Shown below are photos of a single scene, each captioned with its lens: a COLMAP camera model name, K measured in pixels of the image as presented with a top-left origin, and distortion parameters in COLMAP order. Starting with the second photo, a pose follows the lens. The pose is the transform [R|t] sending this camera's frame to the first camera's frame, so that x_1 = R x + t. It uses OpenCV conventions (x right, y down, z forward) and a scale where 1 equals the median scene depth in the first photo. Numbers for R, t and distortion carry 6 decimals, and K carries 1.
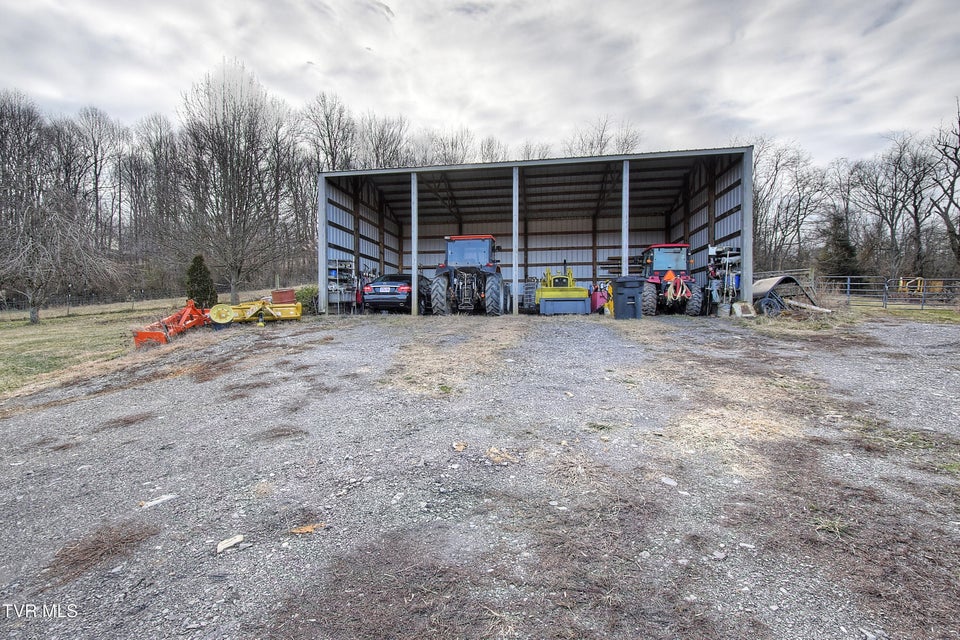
lens RADIAL K [[422.8, 0, 477.0], [0, 422.8, 318.1], [0, 0, 1]] dist [0.000937, -0.007699]
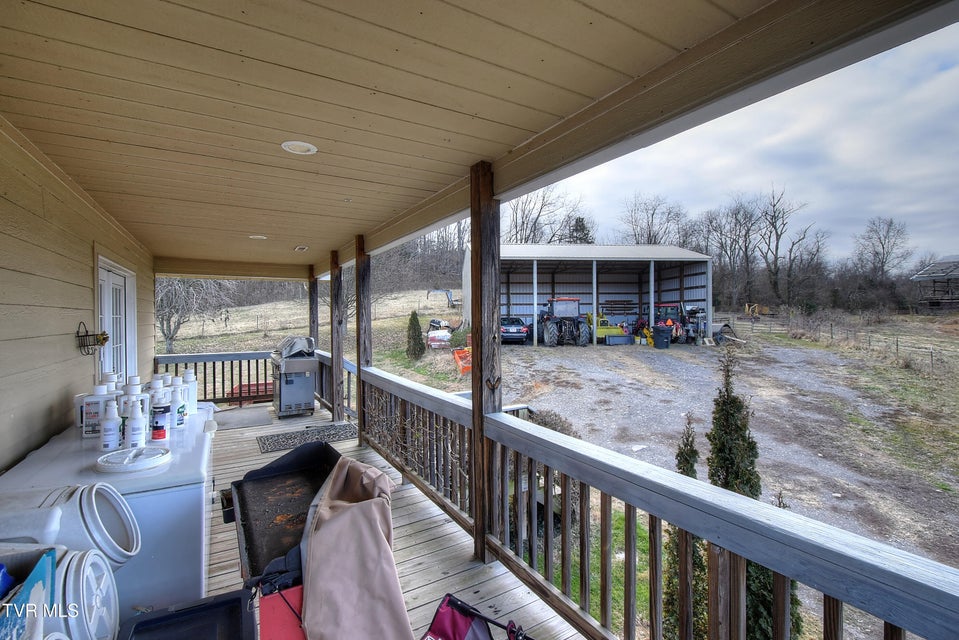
lens RADIAL K [[422.3, 0, 476.5], [0, 422.3, 318.1], [0, 0, 1]] dist [0.000937, -0.007699]
pose [[0.965621, -0.003797, 0.259928, -0.845247], [0.005311, 0.999973, -0.005124, -0.116226], [-0.259901, 0.006329, 0.965614, -0.551825]]
